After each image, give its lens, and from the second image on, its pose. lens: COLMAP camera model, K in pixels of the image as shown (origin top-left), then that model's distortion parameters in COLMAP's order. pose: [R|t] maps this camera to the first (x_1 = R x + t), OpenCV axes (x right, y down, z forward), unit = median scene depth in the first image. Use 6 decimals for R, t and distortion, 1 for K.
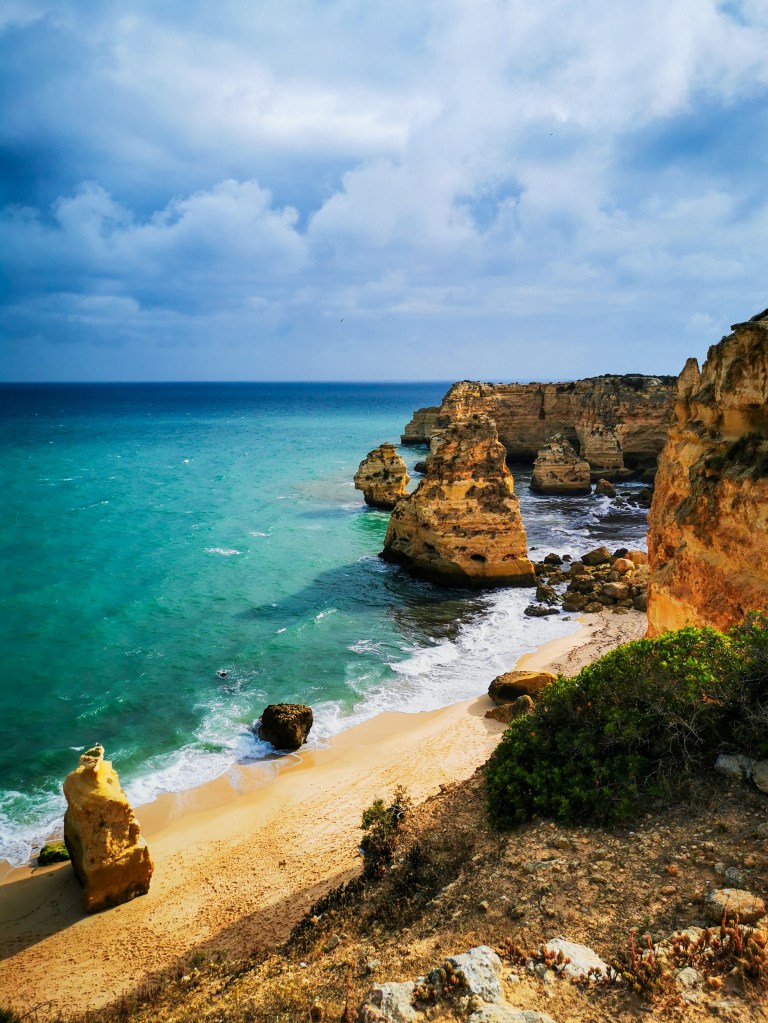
lens RADIAL K [[788.4, 0, 384.0], [0, 788.4, 511.5], [0, 0, 1]] dist [0.047989, 0.001747]
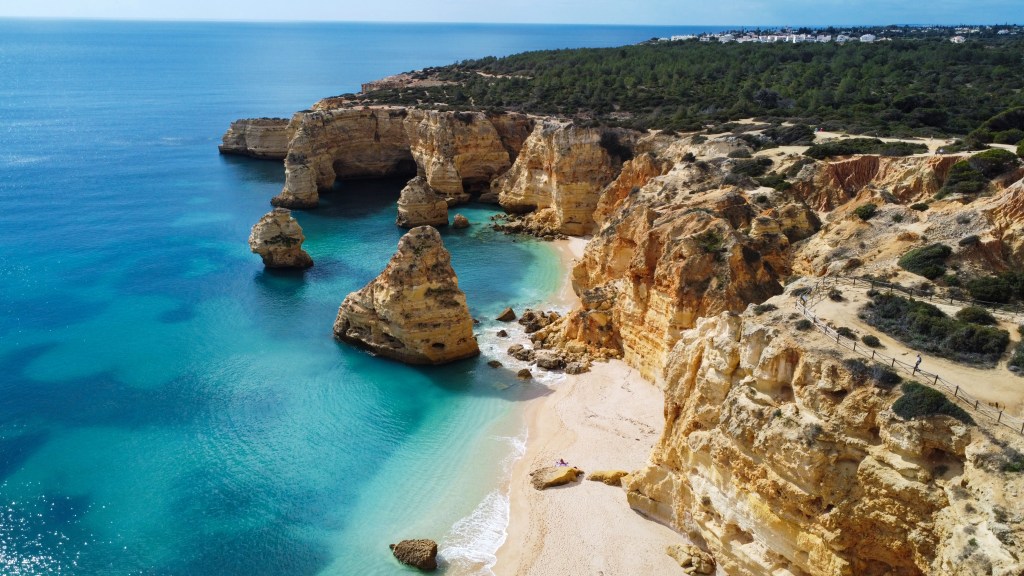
lens RADIAL K [[764.1, 0, 512.0], [0, 764.1, 288.0], [0, 0, 1]] dist [-0.007250, -0.003987]
pose [[0.889367, -0.134151, 0.437070, -0.183315], [0.056609, 0.980938, 0.185891, -0.155366], [-0.453676, -0.140583, 0.880008, -0.059764]]
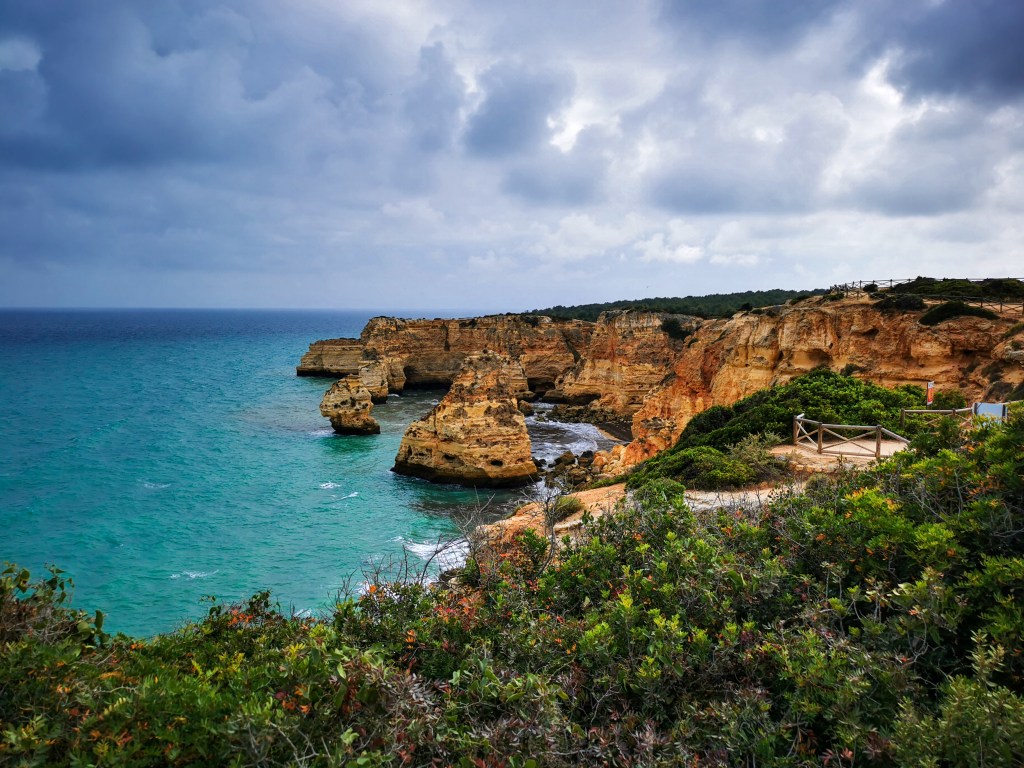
lens RADIAL K [[789.1, 0, 512.0], [0, 789.1, 384.0], [0, 0, 1]] dist [0.047989, 0.001747]
pose [[0.927436, -0.024858, 0.373154, -0.204622], [0.051332, 0.996806, -0.061178, 0.007118], [-0.370442, 0.075893, 0.925750, -0.114352]]
